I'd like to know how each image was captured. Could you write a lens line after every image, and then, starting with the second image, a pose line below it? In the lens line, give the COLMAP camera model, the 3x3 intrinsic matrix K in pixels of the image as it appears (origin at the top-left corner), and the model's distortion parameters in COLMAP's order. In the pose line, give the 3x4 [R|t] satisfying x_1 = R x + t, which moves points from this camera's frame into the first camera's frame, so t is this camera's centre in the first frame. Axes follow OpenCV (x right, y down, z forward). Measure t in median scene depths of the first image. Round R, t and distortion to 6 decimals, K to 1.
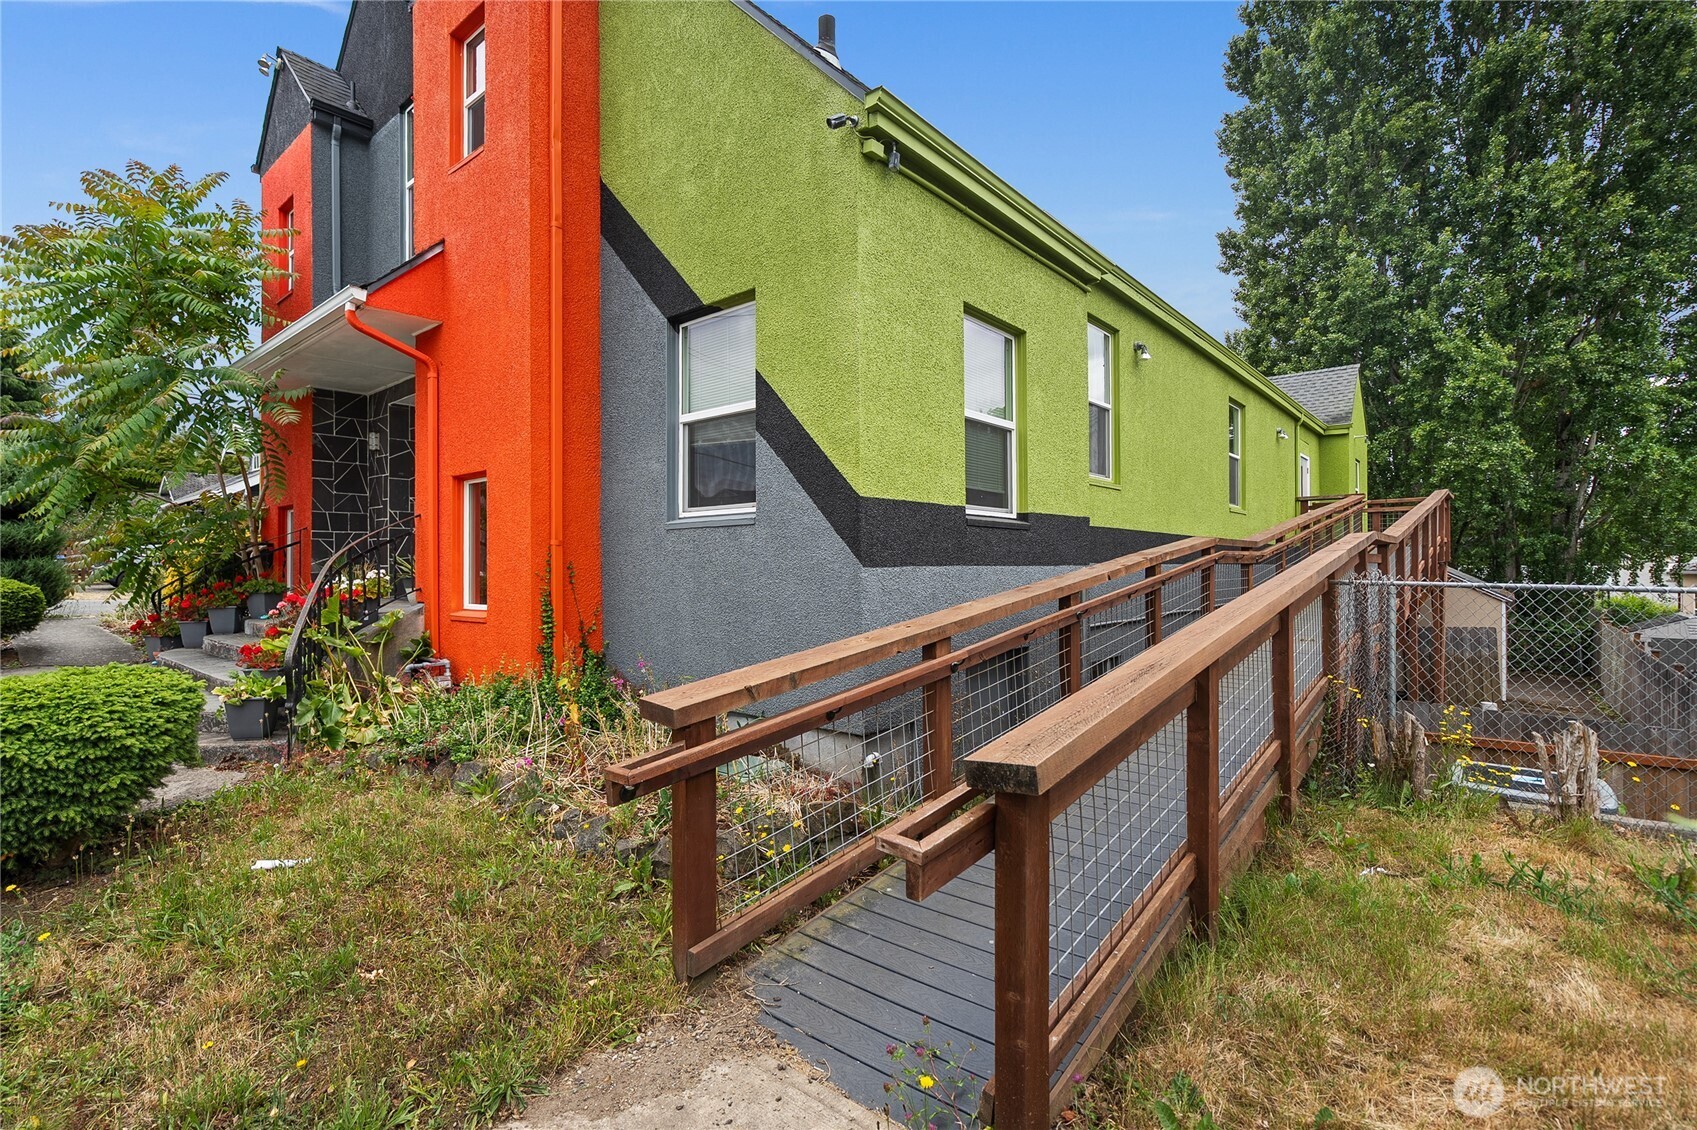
lens RADIAL K [[766.8, 0, 841.9], [0, 766.8, 563.6], [0, 0, 1]] dist [-0.001416, 0.000727]
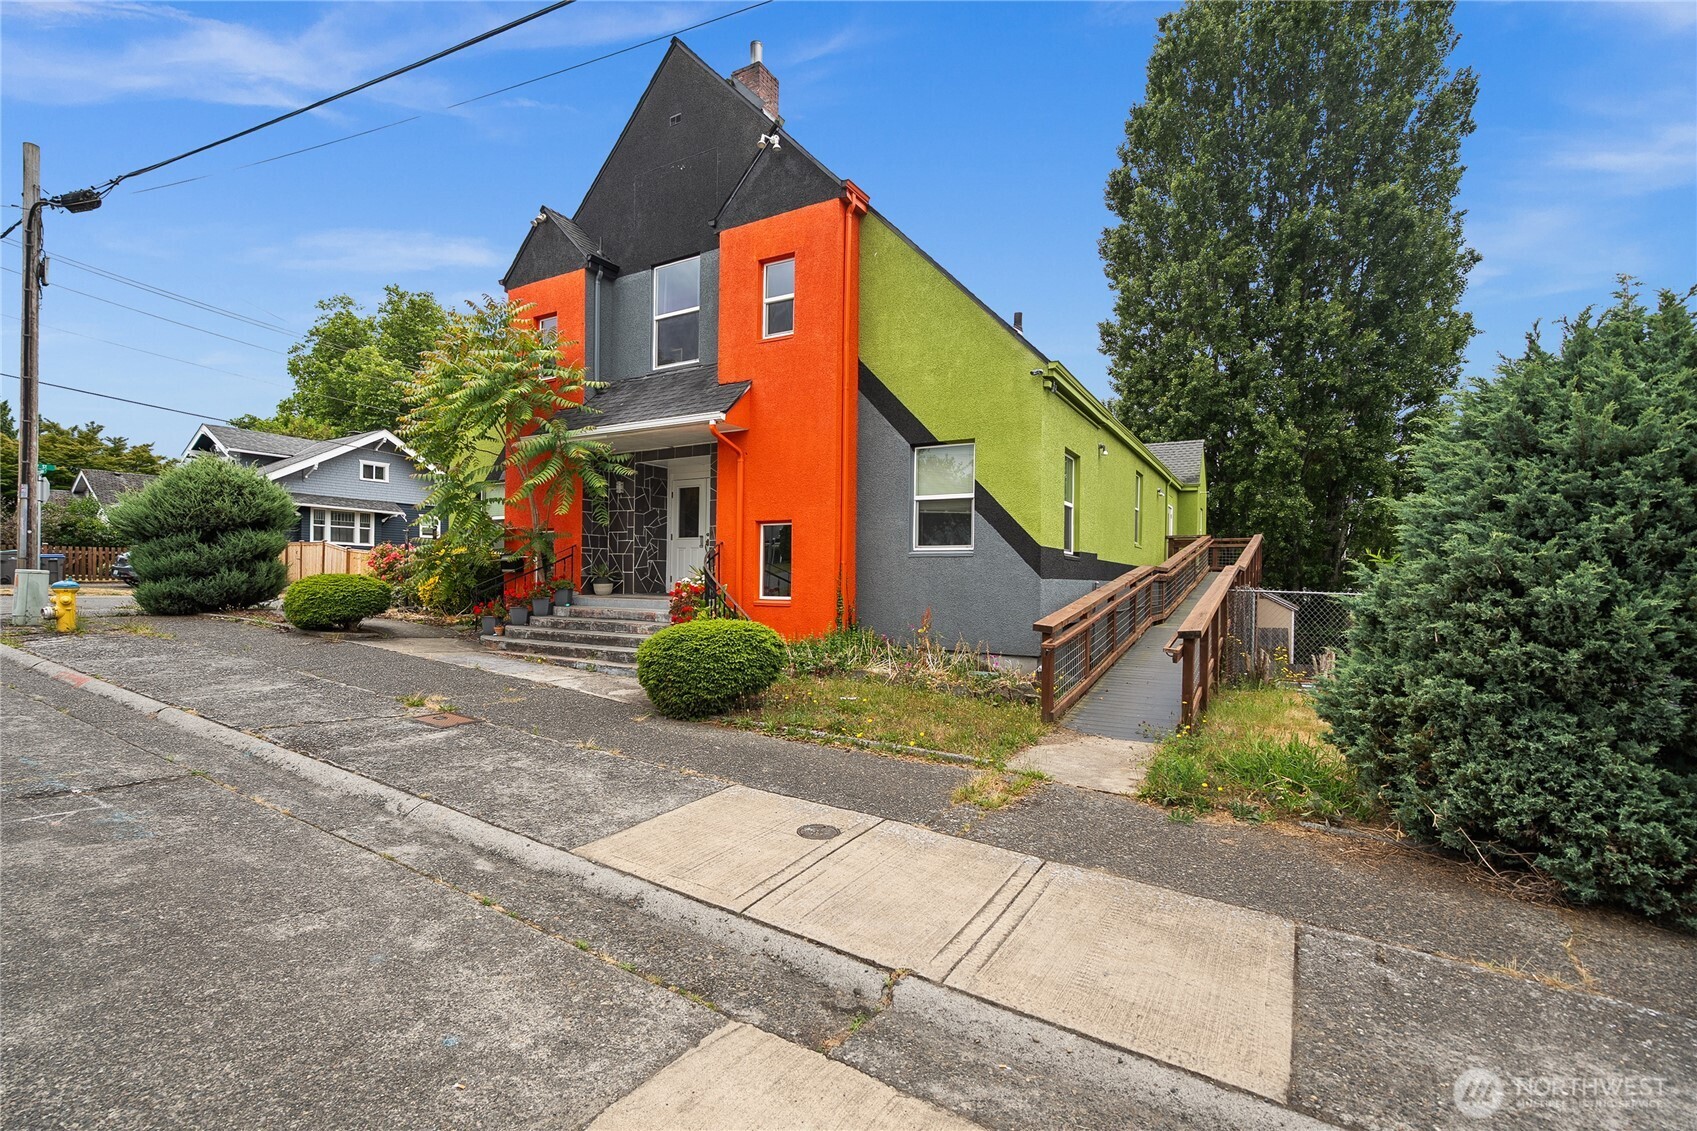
lens RADIAL K [[731.6, 0, 845.0], [0, 731.6, 581.3], [0, 0, 1]] dist [-0.002518, -0.000173]
pose [[0.985907, 0.017761, 0.166347, -0.163618], [-0.018703, 0.999817, 0.004102, 0.002606], [-0.166244, -0.007156, 0.986059, -0.179195]]
